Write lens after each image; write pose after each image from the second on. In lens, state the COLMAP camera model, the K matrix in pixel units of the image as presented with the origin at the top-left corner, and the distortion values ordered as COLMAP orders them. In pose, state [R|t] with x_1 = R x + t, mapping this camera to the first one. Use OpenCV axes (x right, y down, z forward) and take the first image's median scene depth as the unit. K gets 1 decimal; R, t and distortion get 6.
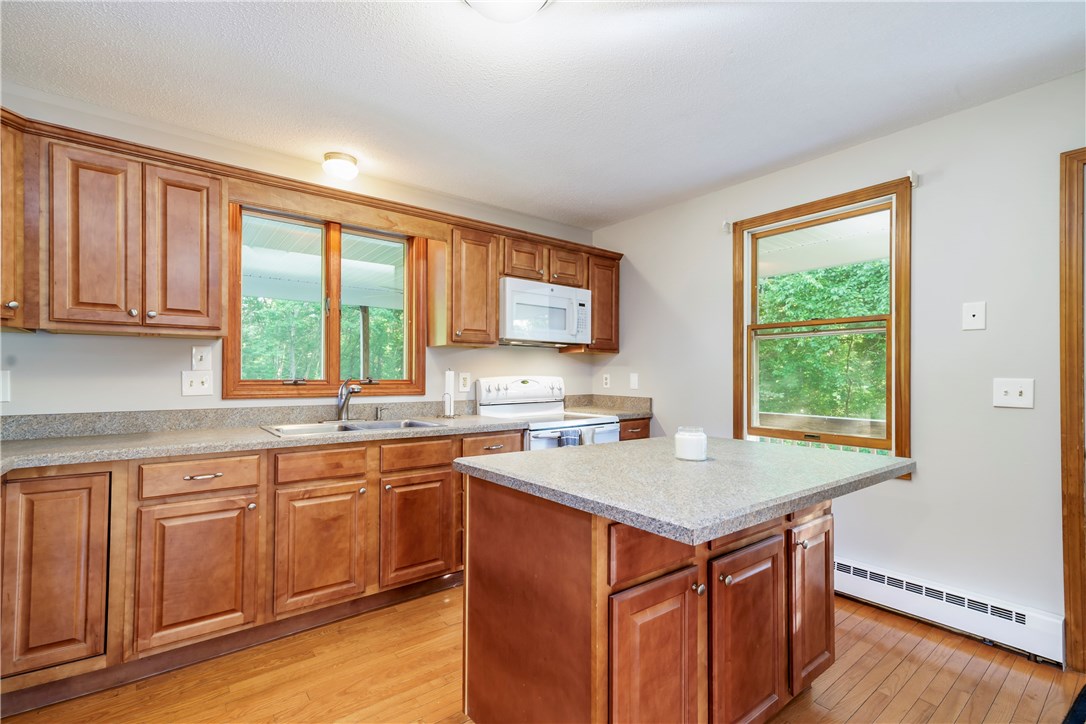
lens RADIAL K [[487.7, 0, 554.3], [0, 487.7, 369.4], [0, 0, 1]] dist [0.004369, 0.000741]
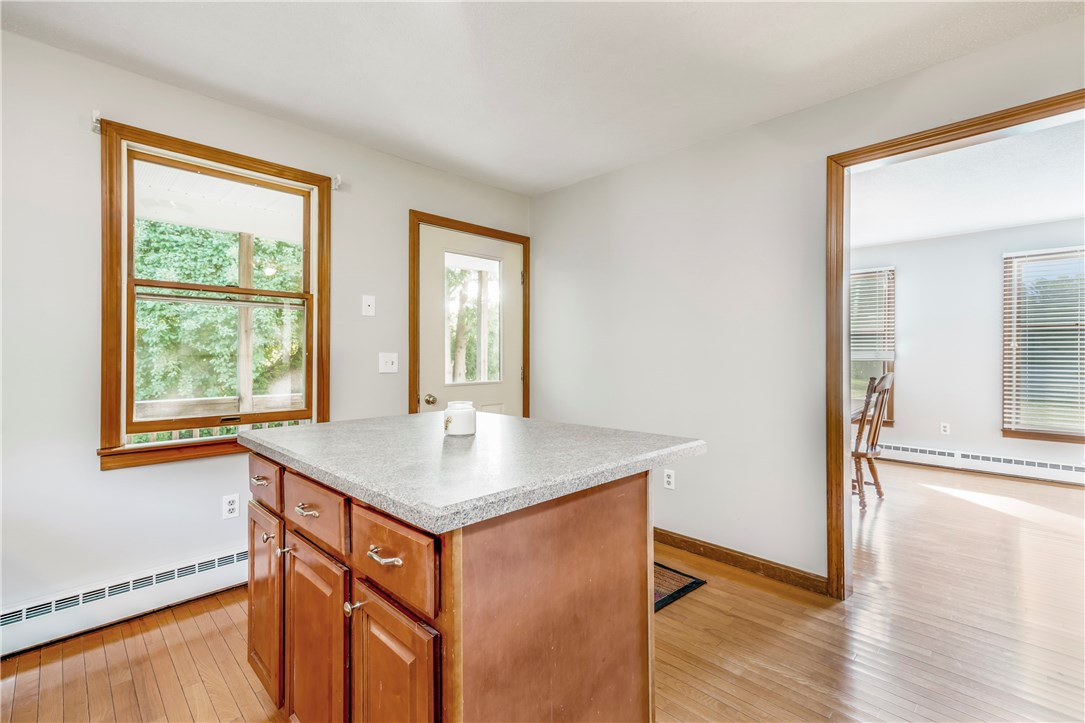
lens RADIAL K [[487.9, 0, 539.6], [0, 487.9, 349.1], [0, 0, 1]] dist [0.021682, 0.000398]
pose [[-0.096497, 0.007991, 0.995301, -0.487184], [-0.013369, 0.999867, -0.009323, 0.013213], [-0.995243, -0.014206, -0.096377, 0.642575]]
